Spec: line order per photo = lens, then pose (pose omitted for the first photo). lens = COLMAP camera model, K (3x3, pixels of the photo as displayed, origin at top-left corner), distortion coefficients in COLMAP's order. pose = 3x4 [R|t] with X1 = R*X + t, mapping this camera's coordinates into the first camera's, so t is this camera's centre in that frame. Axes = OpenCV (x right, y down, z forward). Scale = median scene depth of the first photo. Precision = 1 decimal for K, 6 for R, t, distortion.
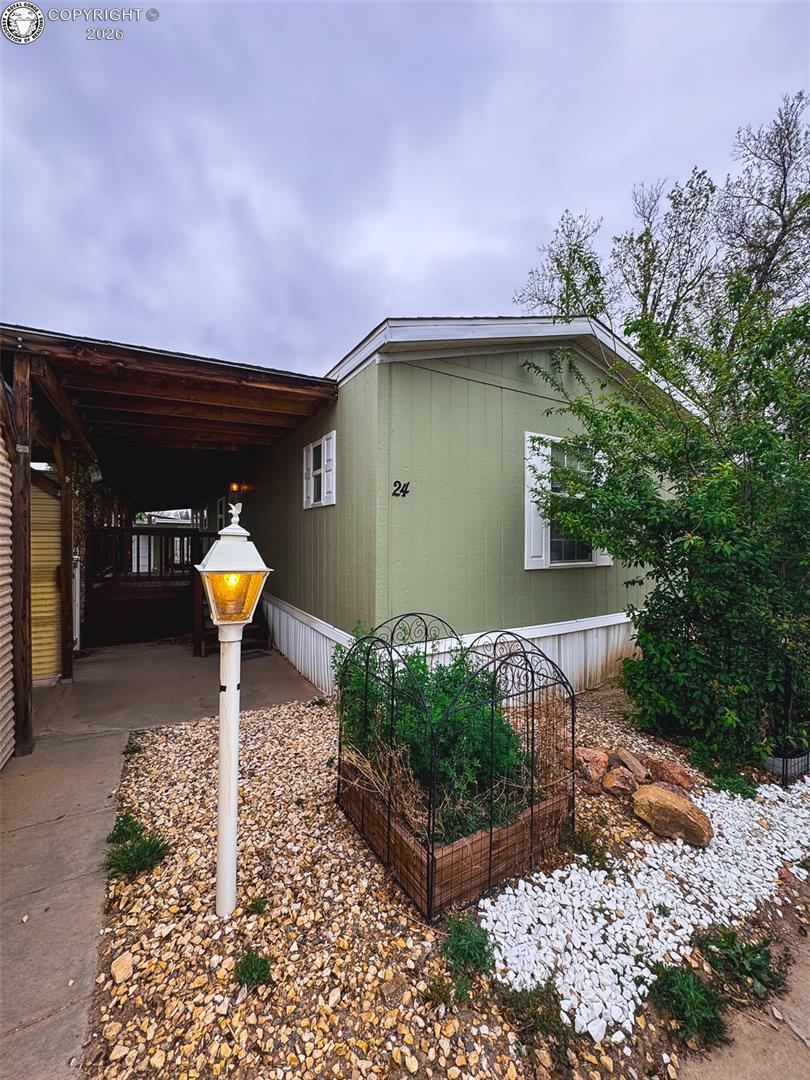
lens RADIAL K [[431.8, 0, 405.0], [0, 431.8, 540.0], [0, 0, 1]] dist [-0.003354, -0.000213]
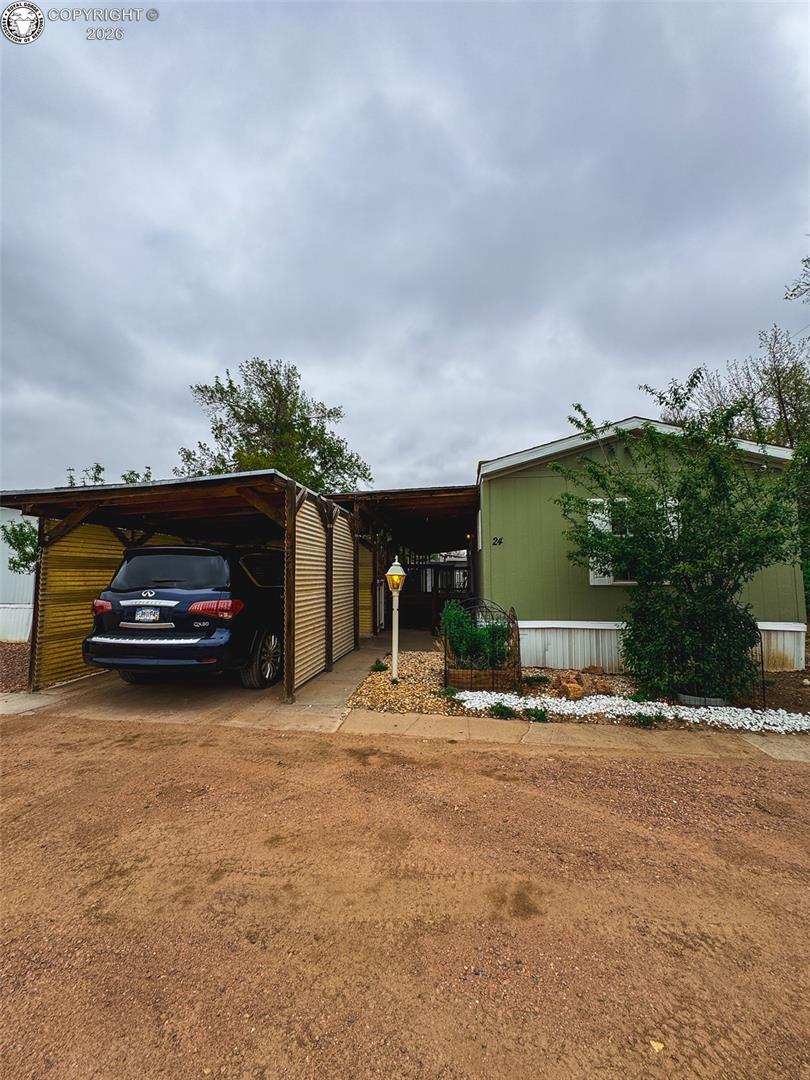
lens RADIAL K [[431.8, 0, 405.0], [0, 431.8, 540.0], [0, 0, 1]] dist [-0.003354, -0.000213]
pose [[0.794296, -0.054464, -0.605085, 0.702319], [0.004574, 0.996481, -0.083689, 0.032011], [0.607514, 0.063706, 0.791750, -0.678263]]
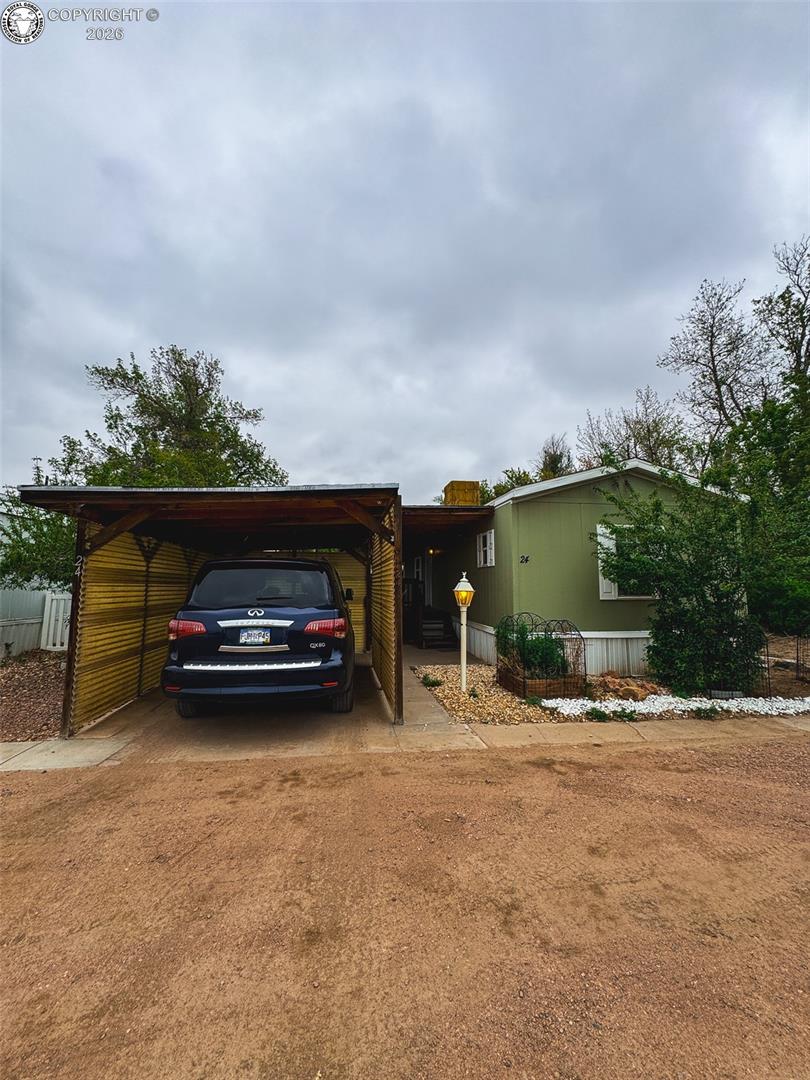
lens RADIAL K [[431.8, 0, 405.0], [0, 431.8, 540.0], [0, 0, 1]] dist [-0.003354, -0.000213]
pose [[0.931020, -0.041078, -0.362649, 0.181078], [0.001156, 0.993973, -0.109622, 0.016767], [0.364966, 0.101642, 0.925456, -1.001521]]
